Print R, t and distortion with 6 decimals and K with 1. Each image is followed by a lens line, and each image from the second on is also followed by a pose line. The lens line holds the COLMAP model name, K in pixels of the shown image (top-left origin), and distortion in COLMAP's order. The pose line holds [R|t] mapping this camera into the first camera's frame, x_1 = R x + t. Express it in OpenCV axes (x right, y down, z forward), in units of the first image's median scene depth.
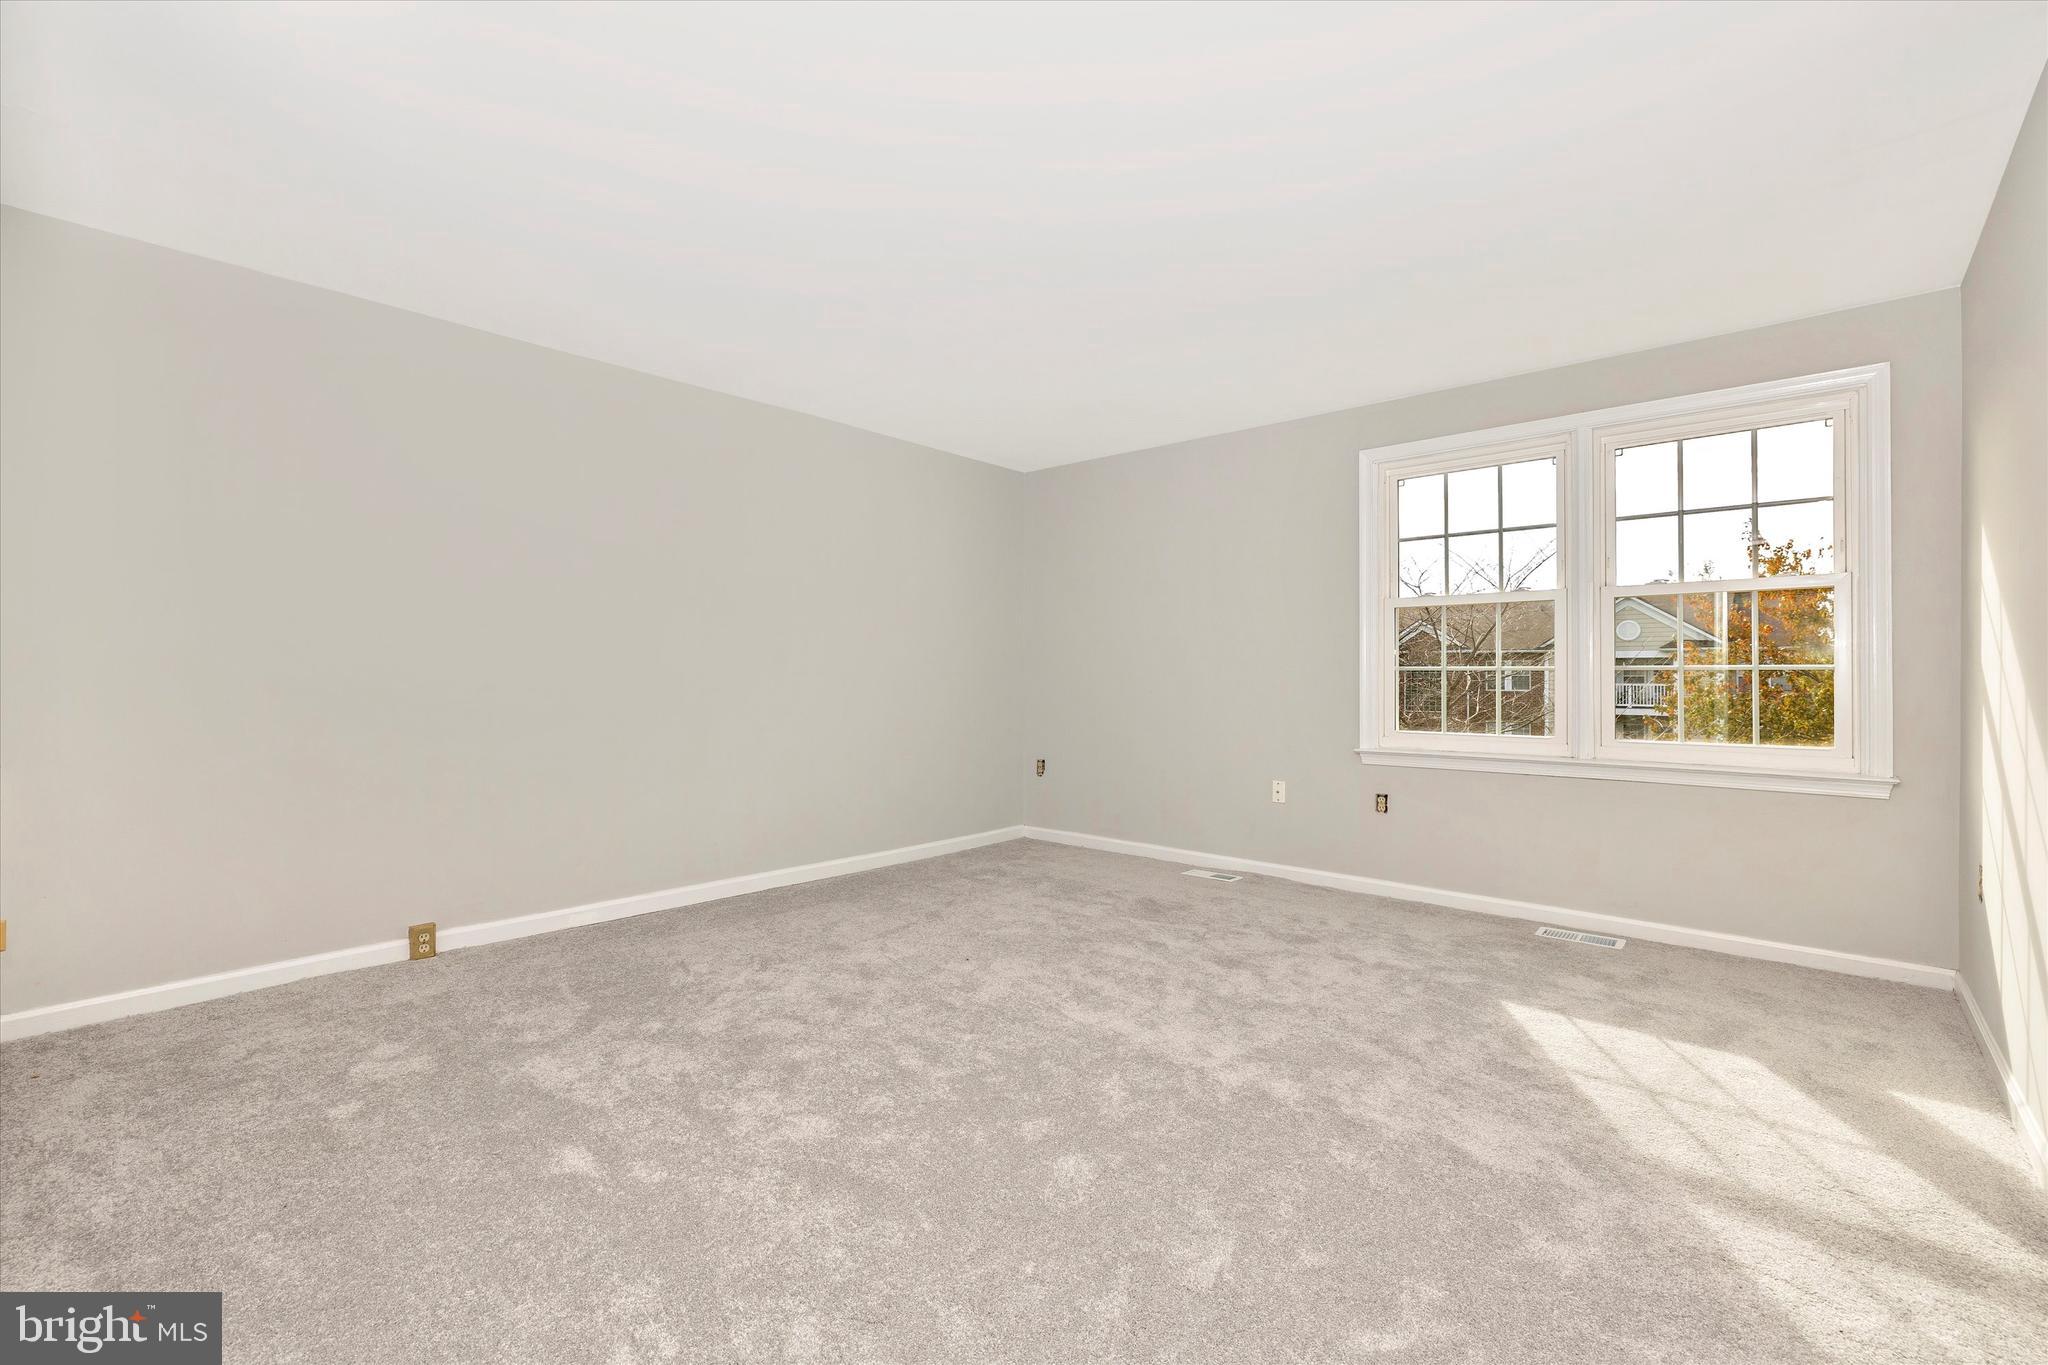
lens RADIAL K [[881.9, 0, 1024.5], [0, 881.9, 665.9], [0, 0, 1]] dist [-0.000646, -0.000706]
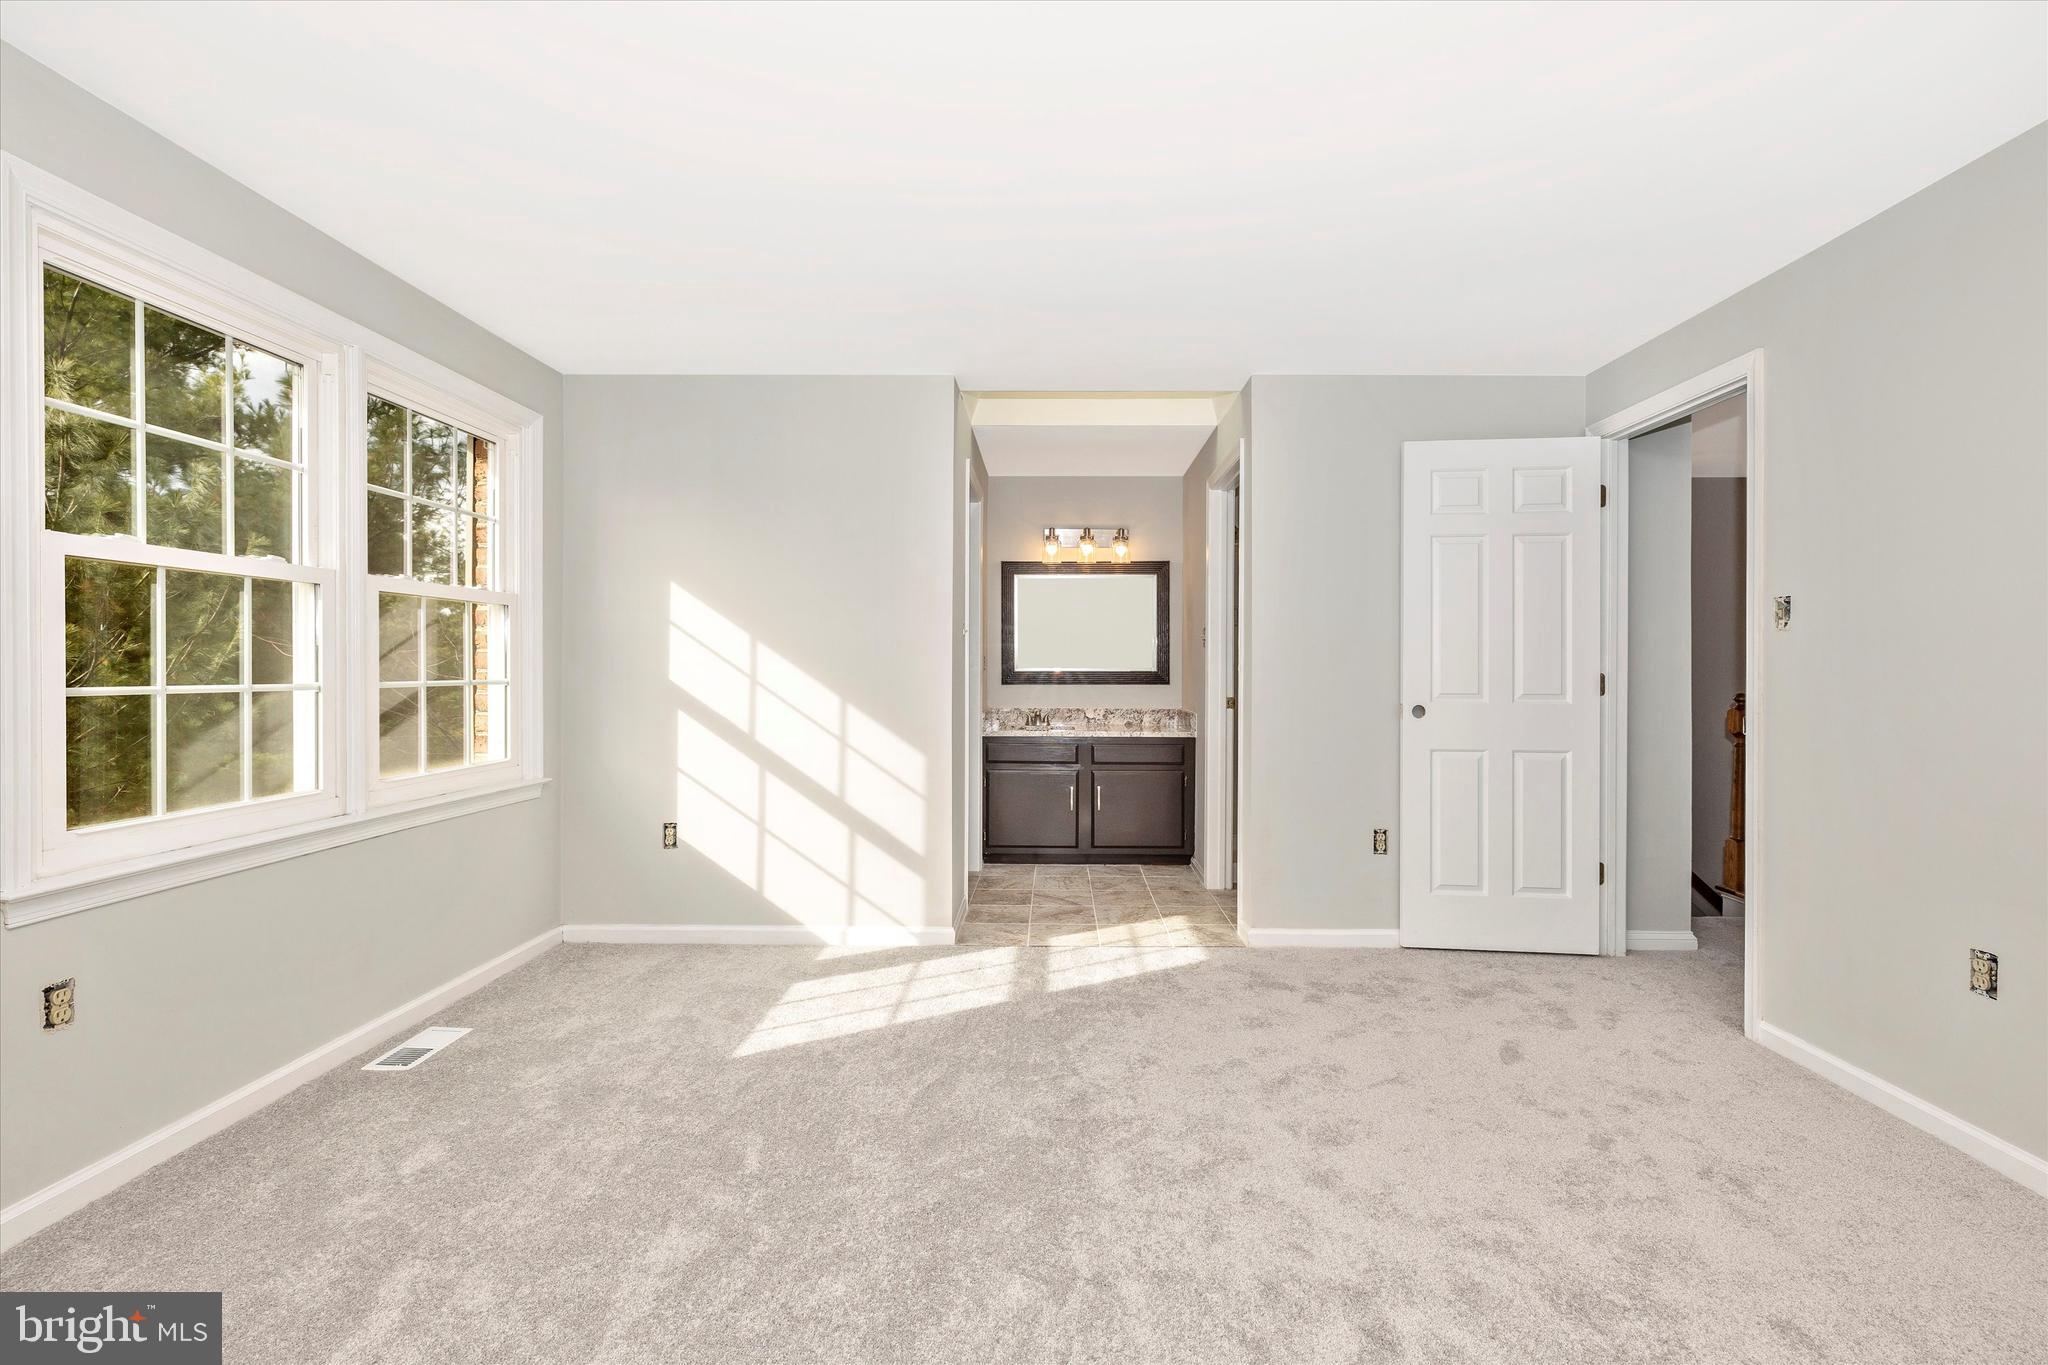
lens RADIAL K [[908.0, 0, 1024.0], [0, 908.0, 682.5], [0, 0, 1]] dist [-0.000460, -0.000069]
pose [[-0.655790, -0.007360, 0.754908, -0.244300], [-0.003482, 0.999971, 0.006724, -0.006468], [-0.754936, 0.001781, -0.655796, 0.967881]]
